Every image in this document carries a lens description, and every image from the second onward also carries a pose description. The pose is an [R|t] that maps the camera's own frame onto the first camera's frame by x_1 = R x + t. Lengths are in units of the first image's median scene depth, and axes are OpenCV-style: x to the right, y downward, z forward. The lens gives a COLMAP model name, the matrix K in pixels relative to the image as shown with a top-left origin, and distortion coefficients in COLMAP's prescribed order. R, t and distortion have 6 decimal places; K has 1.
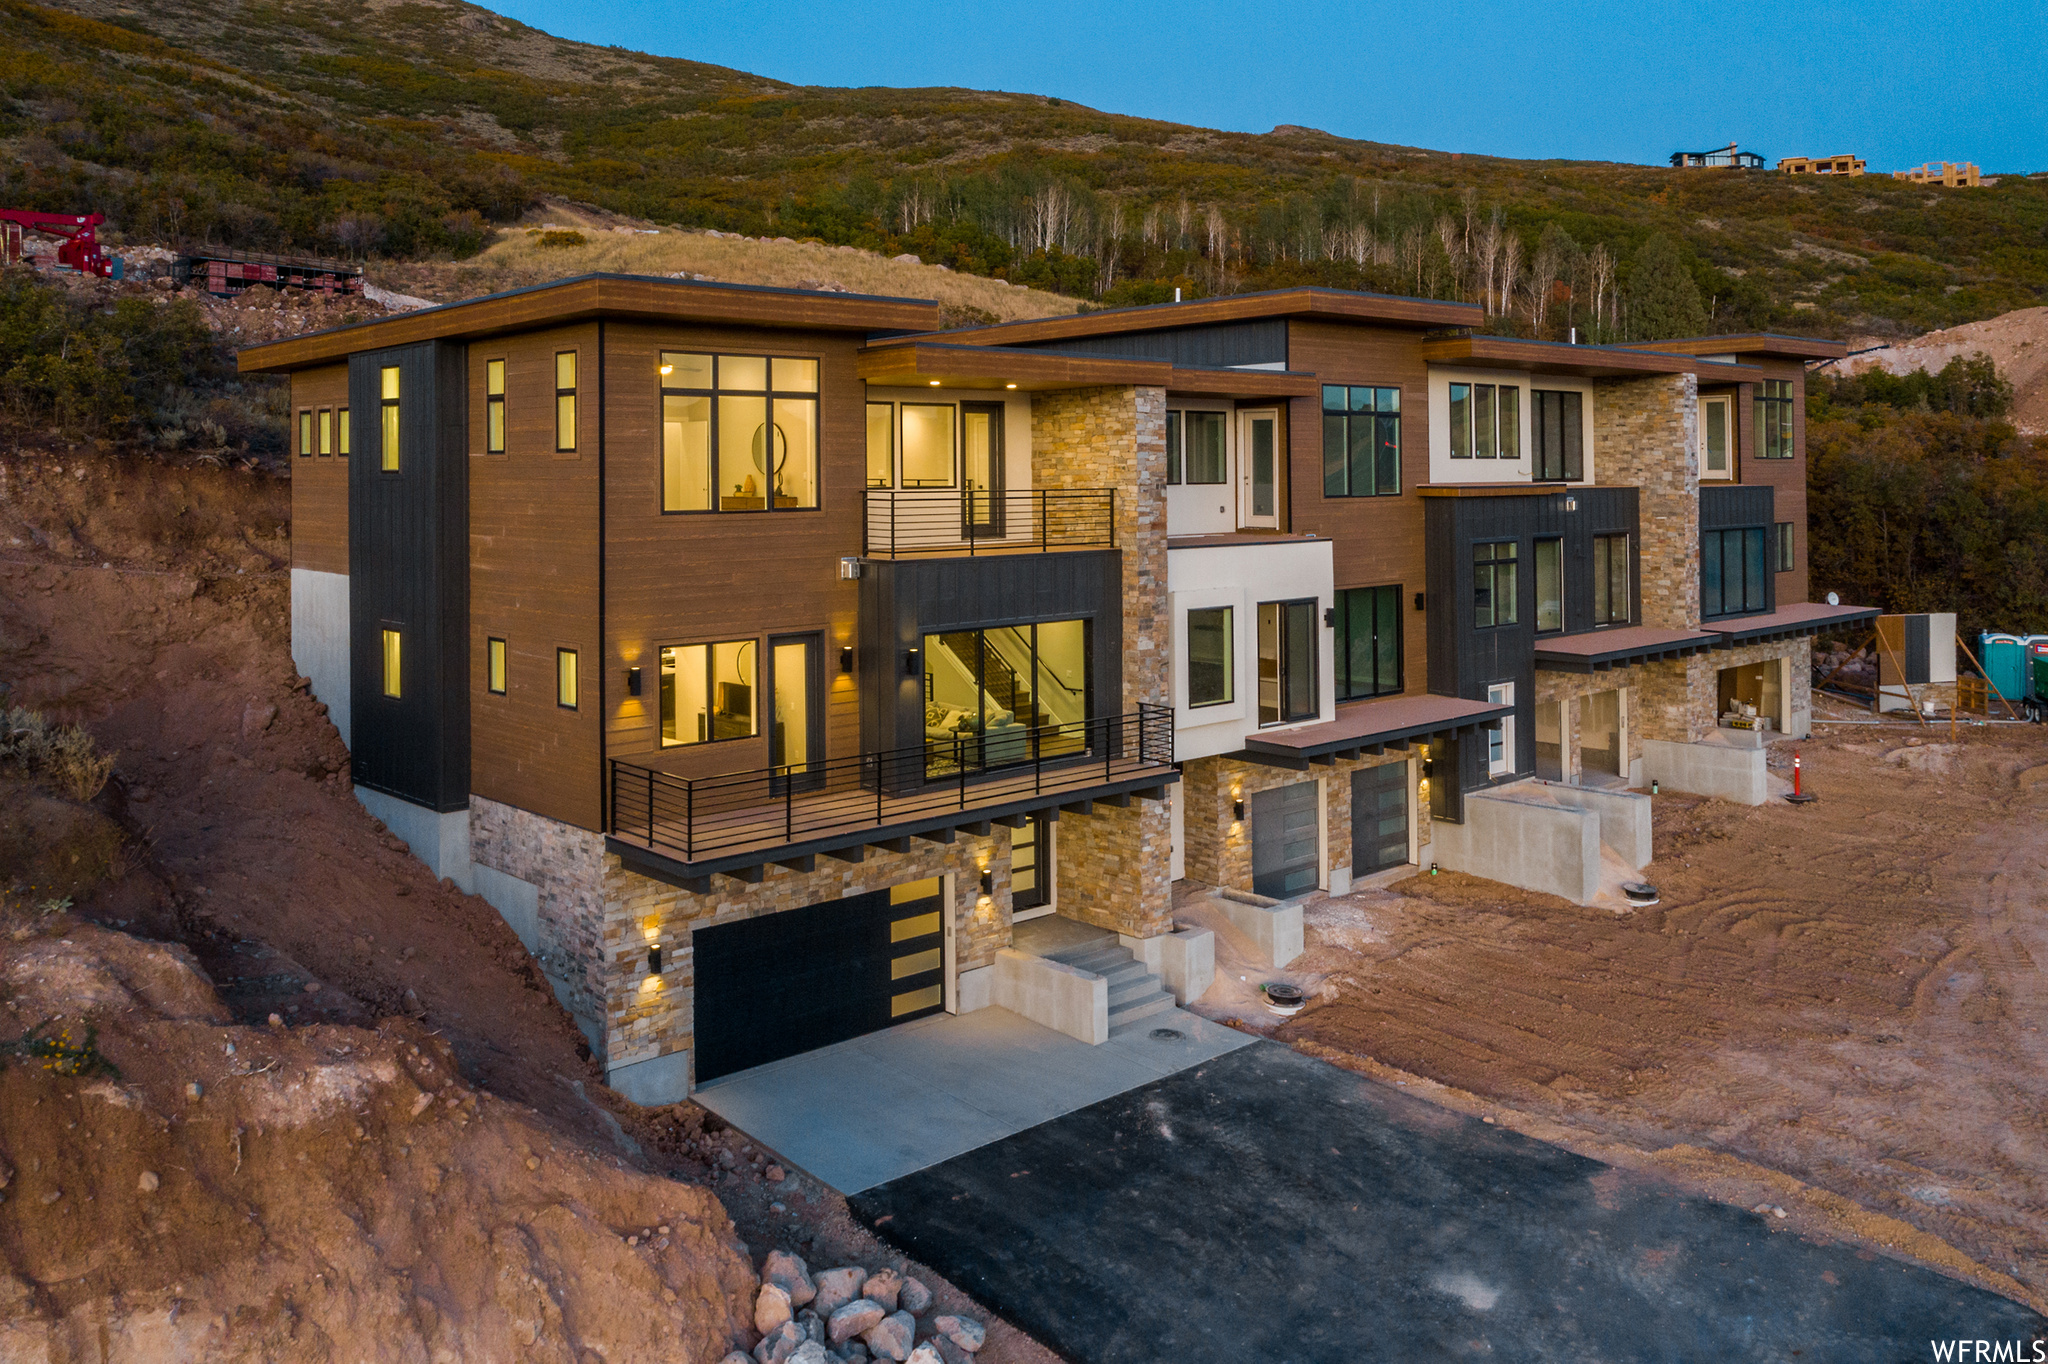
lens RADIAL K [[1653.3, 0, 1077.1], [0, 1653.3, 500.8], [0, 0, 1]] dist [-0.005234, -0.006351]
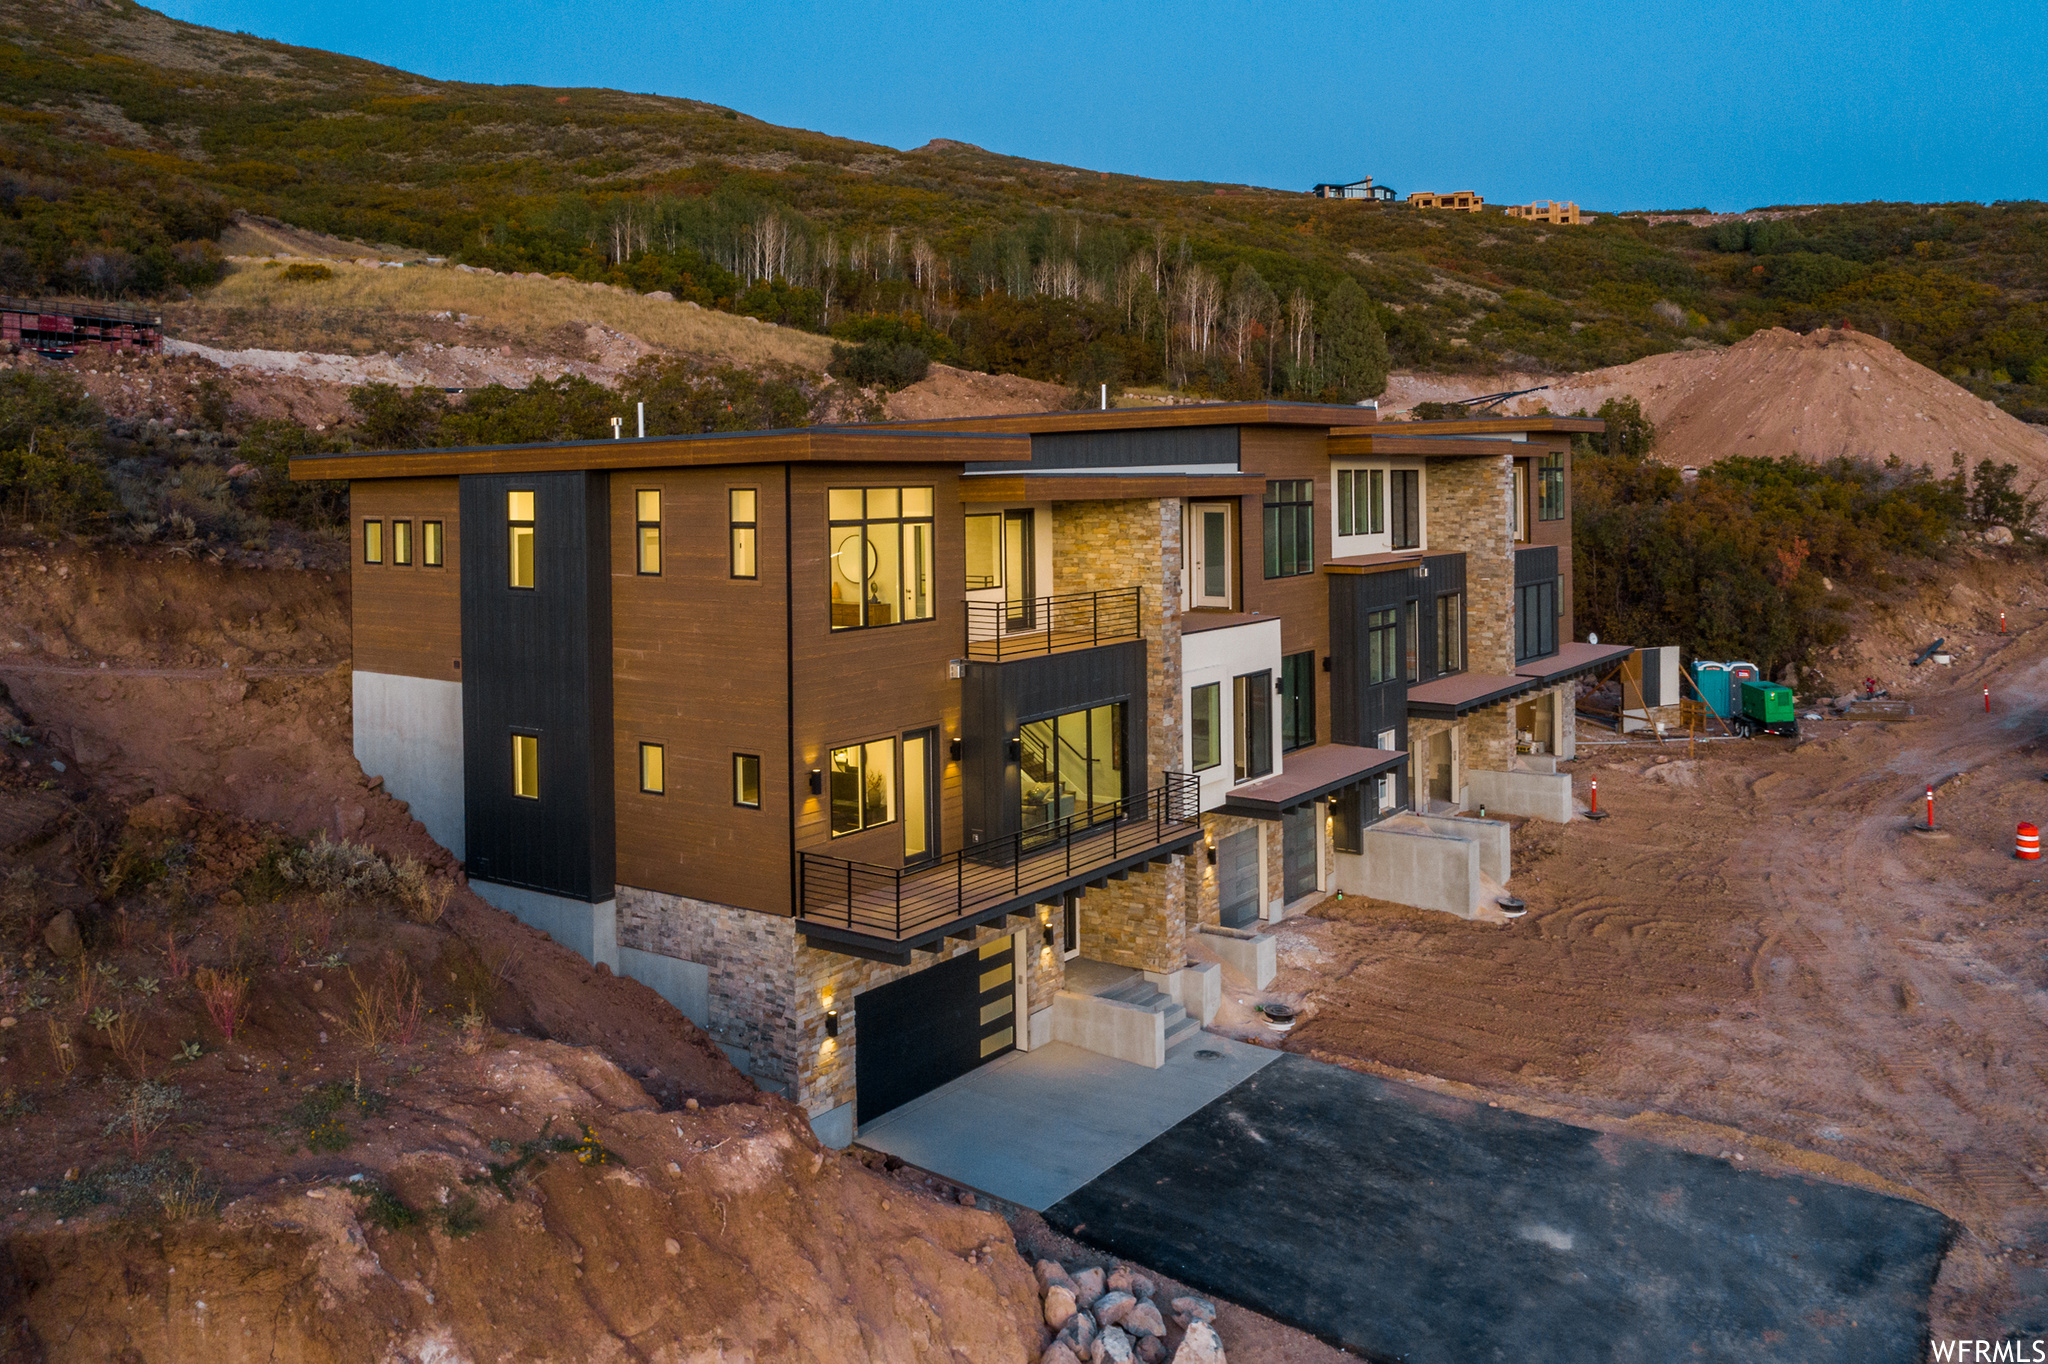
lens RADIAL K [[1653.3, 0, 1063.2], [0, 1653.3, 516.6], [0, 0, 1]] dist [-0.005234, -0.006351]
pose [[0.976057, -0.003871, 0.217482, -0.307056], [0.002385, 0.999972, 0.007096, -0.072191], [-0.217503, -0.006408, 0.976039, -0.133096]]
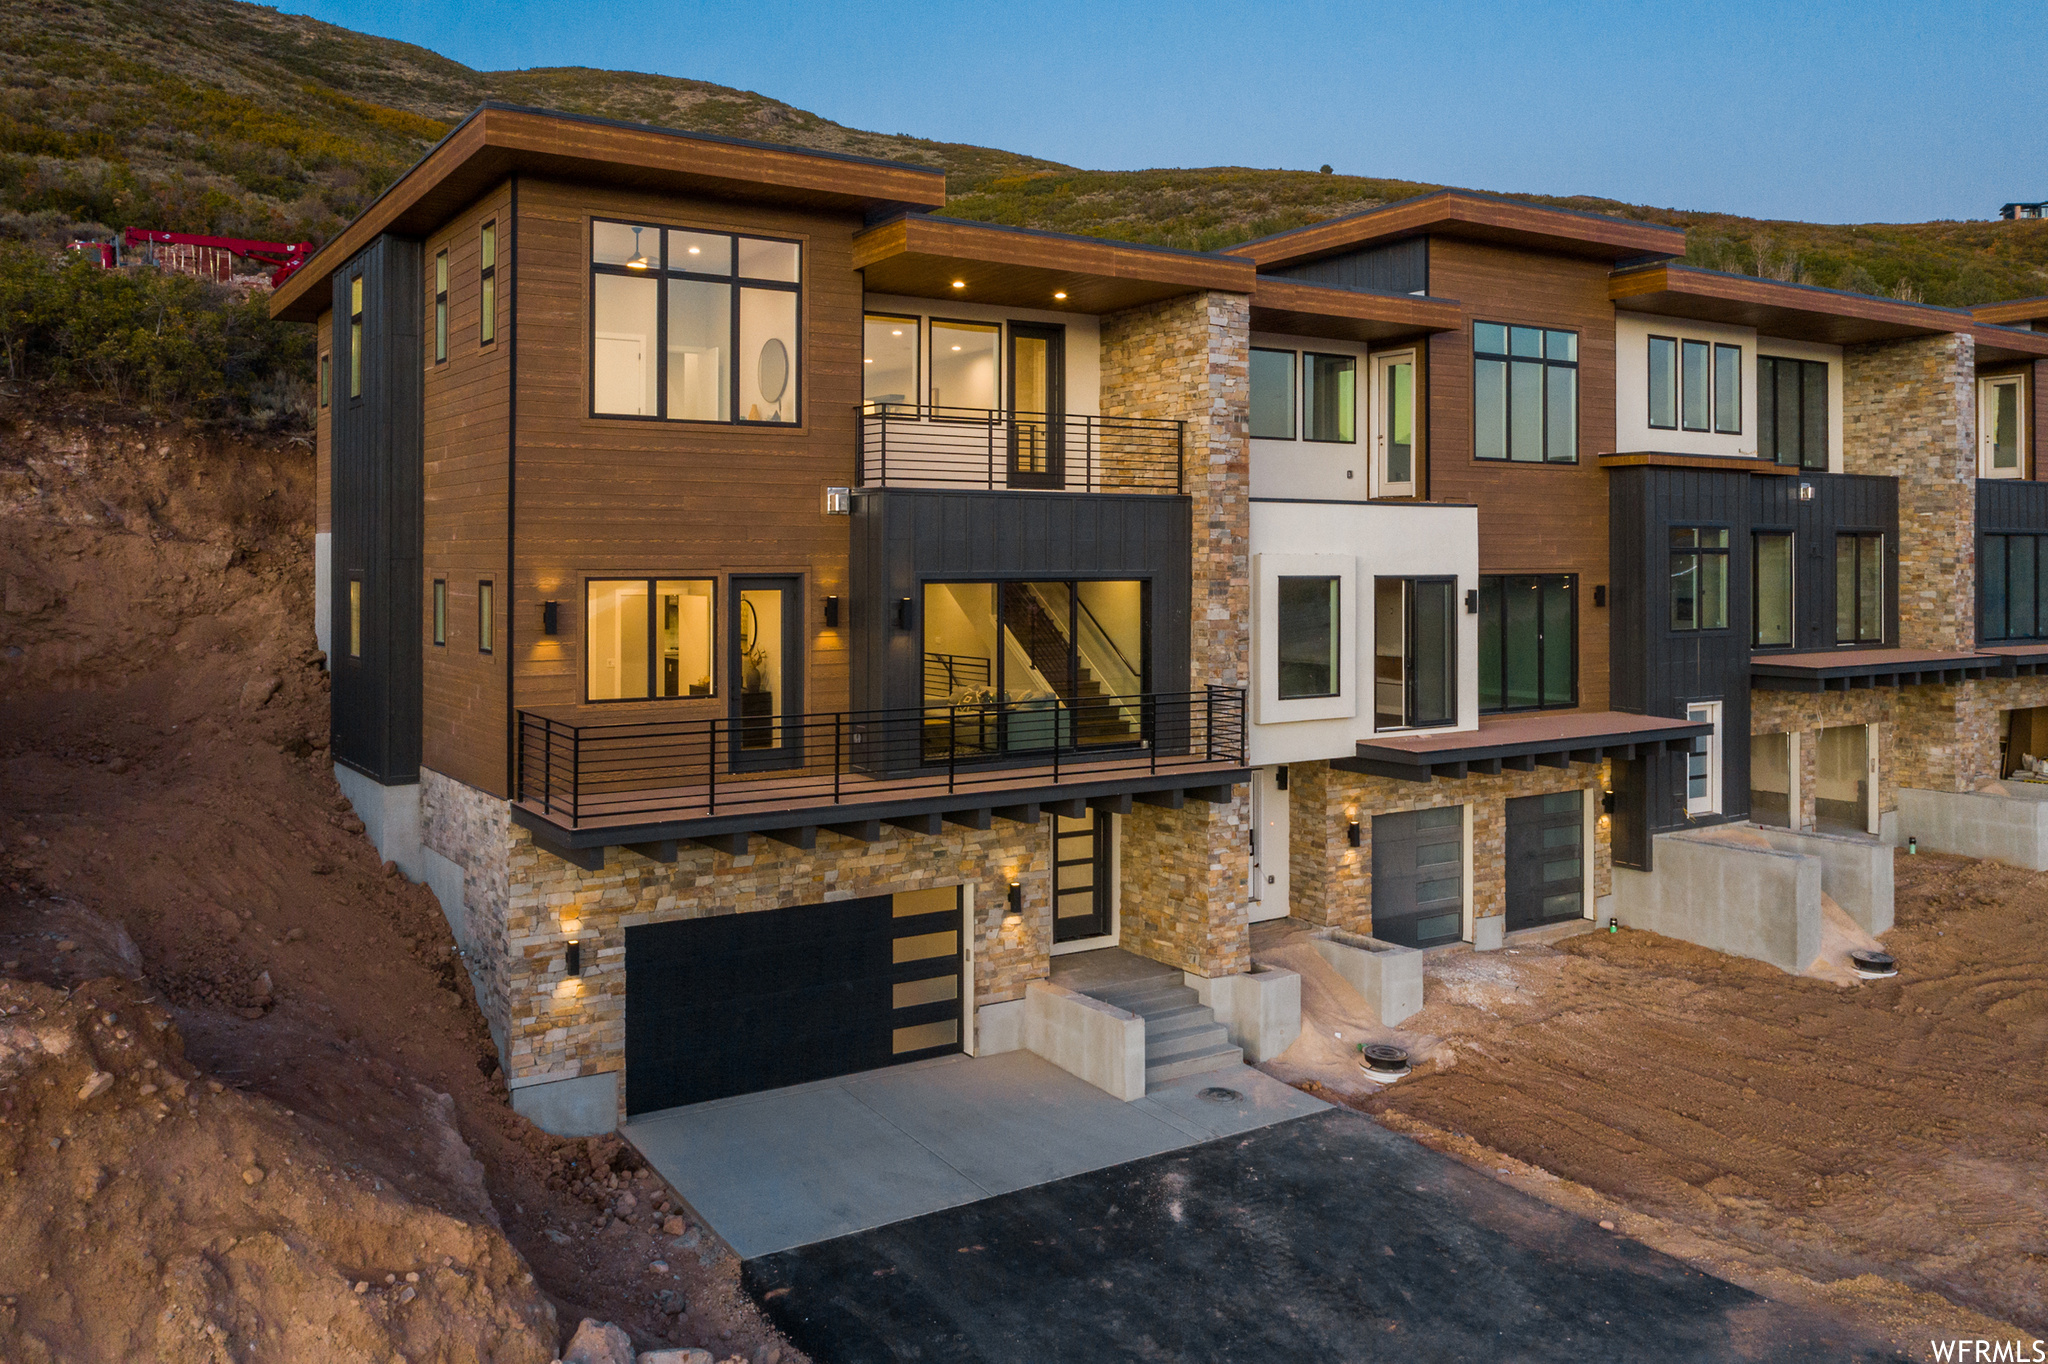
lens RADIAL K [[1653.3, 0, 1130.7], [0, 1653.3, 597.7], [0, 0, 1]] dist [-0.005234, -0.006351]
pose [[0.989232, 0.017157, -0.145349, 0.124521], [-0.017613, 0.999843, -0.001854, 0.086665], [0.145294, 0.004394, 0.989379, 0.205499]]
